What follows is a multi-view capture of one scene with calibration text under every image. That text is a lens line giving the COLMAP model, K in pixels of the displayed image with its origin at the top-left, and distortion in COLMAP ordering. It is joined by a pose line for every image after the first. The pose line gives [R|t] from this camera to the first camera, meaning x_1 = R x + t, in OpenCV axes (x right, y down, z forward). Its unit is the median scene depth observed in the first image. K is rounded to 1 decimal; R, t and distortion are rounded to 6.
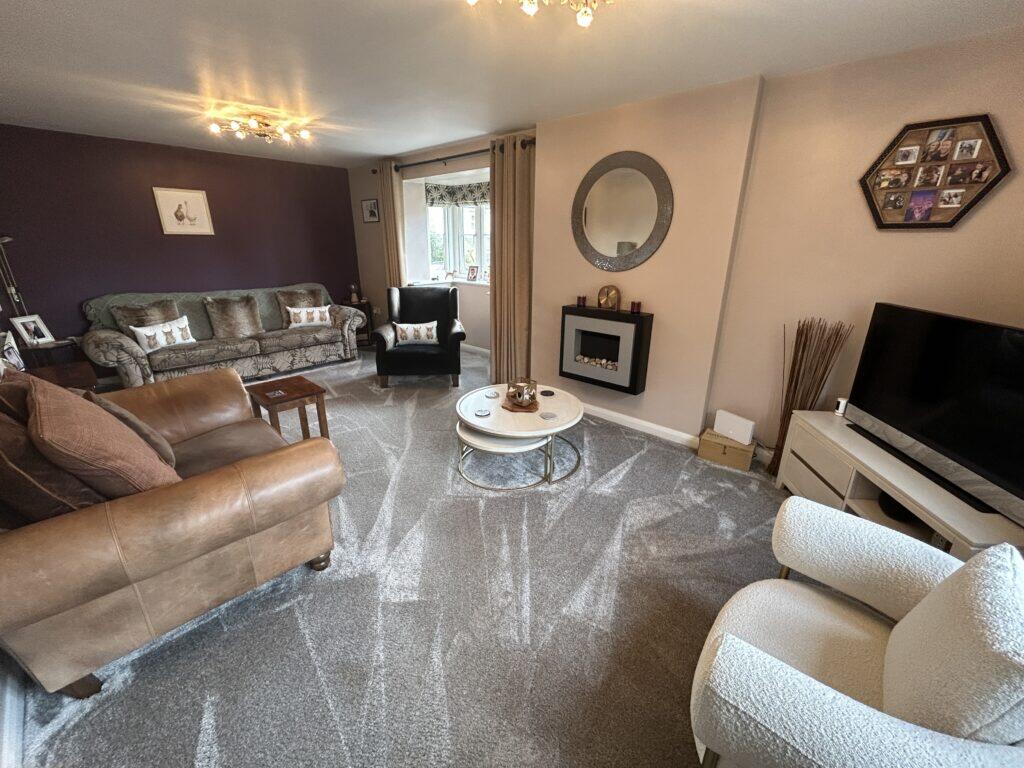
lens RADIAL K [[416.0, 0, 510.7], [0, 416.0, 384.1], [0, 0, 1]] dist [-0.001810, 0.000532]
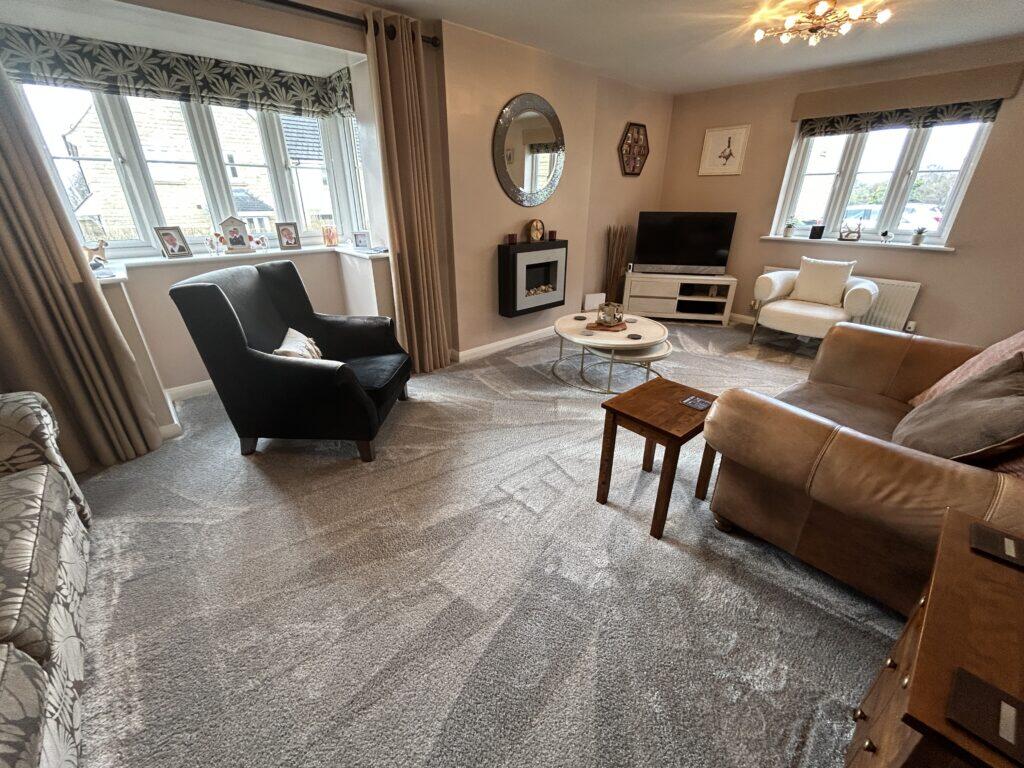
lens RADIAL K [[416.0, 0, 510.7], [0, 416.0, 384.1], [0, 0, 1]] dist [-0.001810, 0.000532]
pose [[0.104833, -0.424699, 0.899245, -1.028612], [0.324218, 0.869420, 0.372816, -0.305014], [-0.940156, 0.252467, 0.228839, 0.948091]]
